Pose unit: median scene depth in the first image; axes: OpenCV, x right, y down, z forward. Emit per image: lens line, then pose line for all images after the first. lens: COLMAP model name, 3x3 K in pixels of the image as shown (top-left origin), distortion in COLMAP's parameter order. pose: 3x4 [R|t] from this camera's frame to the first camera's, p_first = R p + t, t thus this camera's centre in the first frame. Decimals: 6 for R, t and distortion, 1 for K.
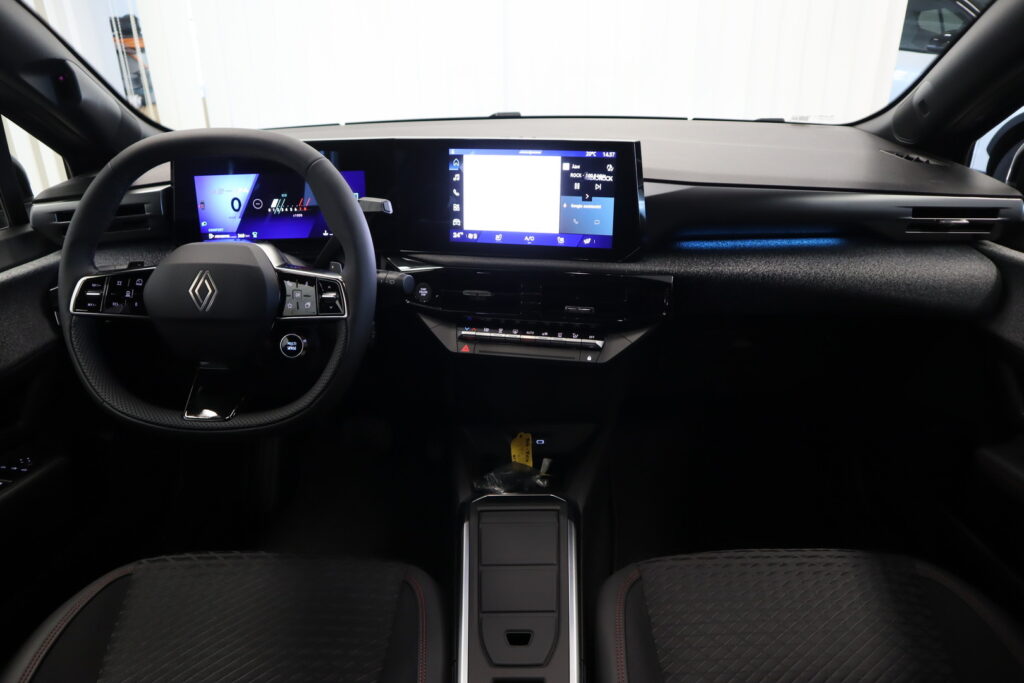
lens RADIAL K [[708.5, 0, 512.0], [0, 708.5, 341.5], [0, 0, 1]] dist [-0.132292, 0.090014]
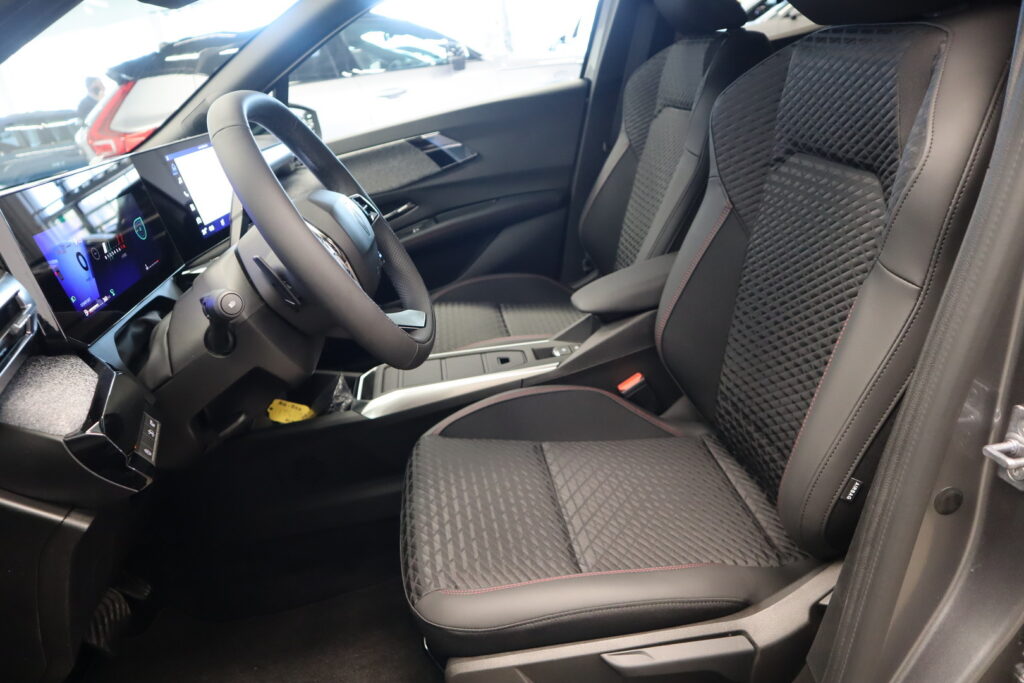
lens RADIAL K [[708.5, 0, 512.0], [0, 708.5, 341.5], [0, 0, 1]] dist [-0.132292, 0.090014]
pose [[-0.123205, -0.349561, 0.928777, -1.169963], [0.558664, 0.749086, 0.356039, -0.140744], [-0.820192, 0.562741, 0.102997, 0.619247]]
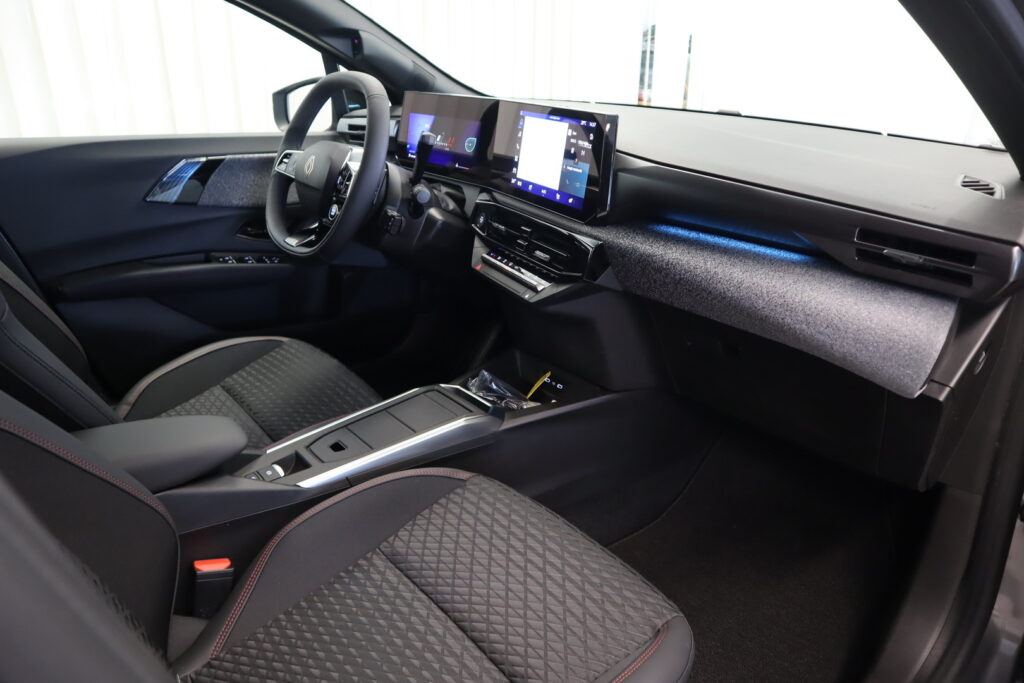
lens RADIAL K [[708.5, 0, 512.0], [0, 708.5, 341.5], [0, 0, 1]] dist [-0.132292, 0.090014]
pose [[0.642236, 0.316260, -0.698221, 0.880279], [-0.338893, 0.934203, 0.111428, -0.025741], [0.687520, 0.165059, 0.707157, 0.180224]]
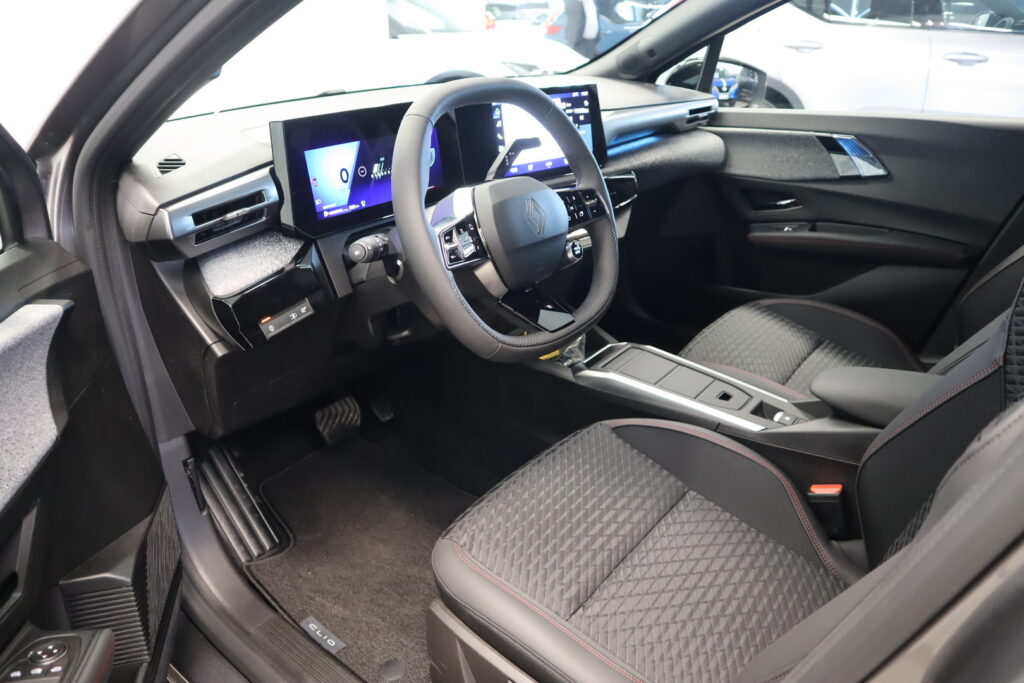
lens RADIAL K [[708.5, 0, 512.0], [0, 708.5, 341.5], [0, 0, 1]] dist [-0.132292, 0.090014]
pose [[0.621774, -0.323145, 0.713424, -1.042827], [0.327571, 0.934711, 0.137887, -0.040881], [-0.711403, 0.147962, 0.687032, 0.207369]]
